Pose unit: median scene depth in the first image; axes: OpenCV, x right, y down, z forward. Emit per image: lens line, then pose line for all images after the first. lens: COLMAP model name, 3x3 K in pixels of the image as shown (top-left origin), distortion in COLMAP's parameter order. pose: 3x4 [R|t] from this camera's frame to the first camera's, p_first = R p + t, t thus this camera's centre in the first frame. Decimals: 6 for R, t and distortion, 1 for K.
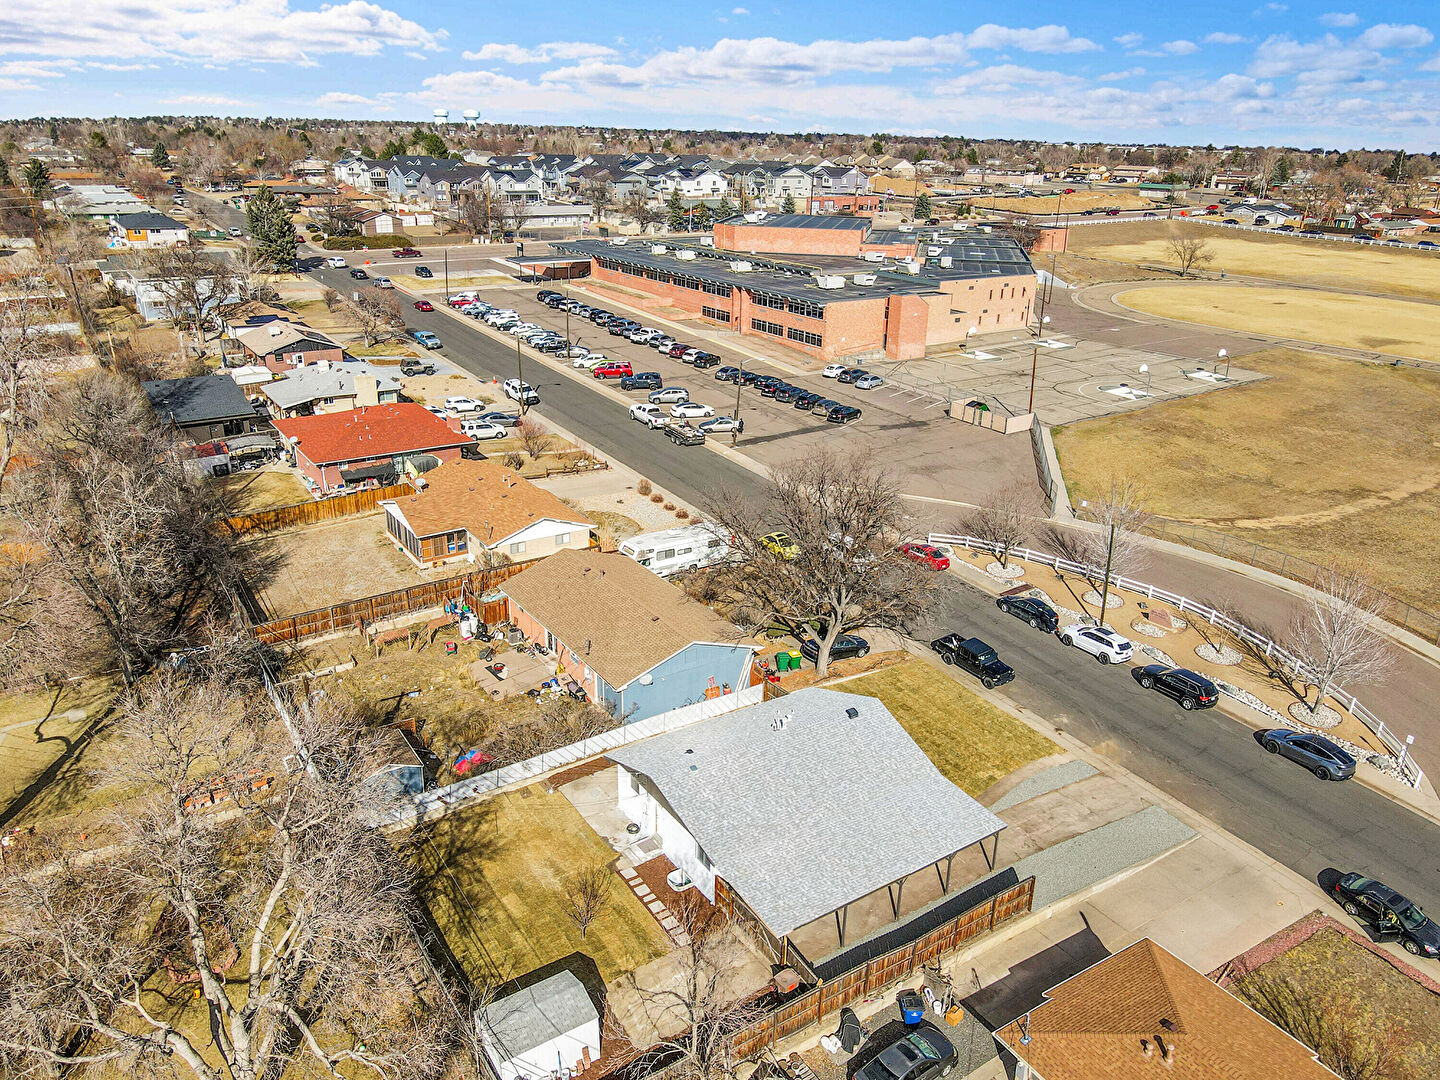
lens RADIAL K [[1060.0, 0, 720.0], [0, 1060.0, 540.0], [0, 0, 1]] dist [-0.009574, 0.036689]
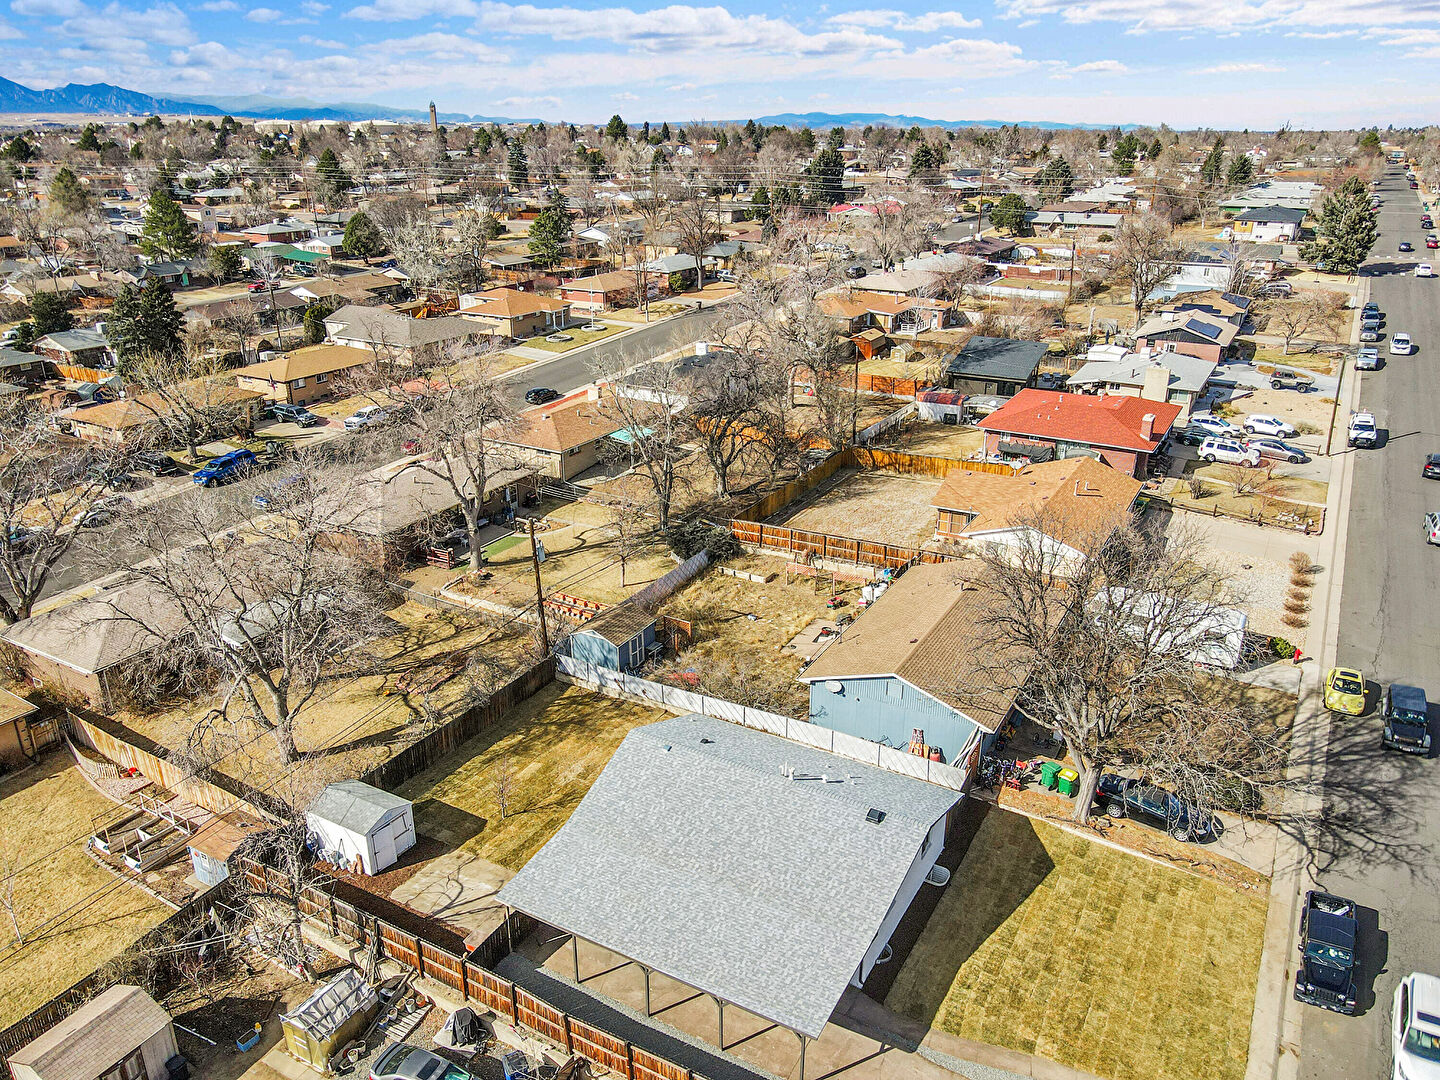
lens RADIAL K [[1060.0, 0, 720.0], [0, 1060.0, 540.0], [0, 0, 1]] dist [-0.009574, 0.036689]
pose [[0.443576, 0.309884, -0.840959, 0.374761], [-0.315825, 0.932179, 0.176911, -0.068948], [0.838746, 0.187123, 0.511361, 0.279717]]
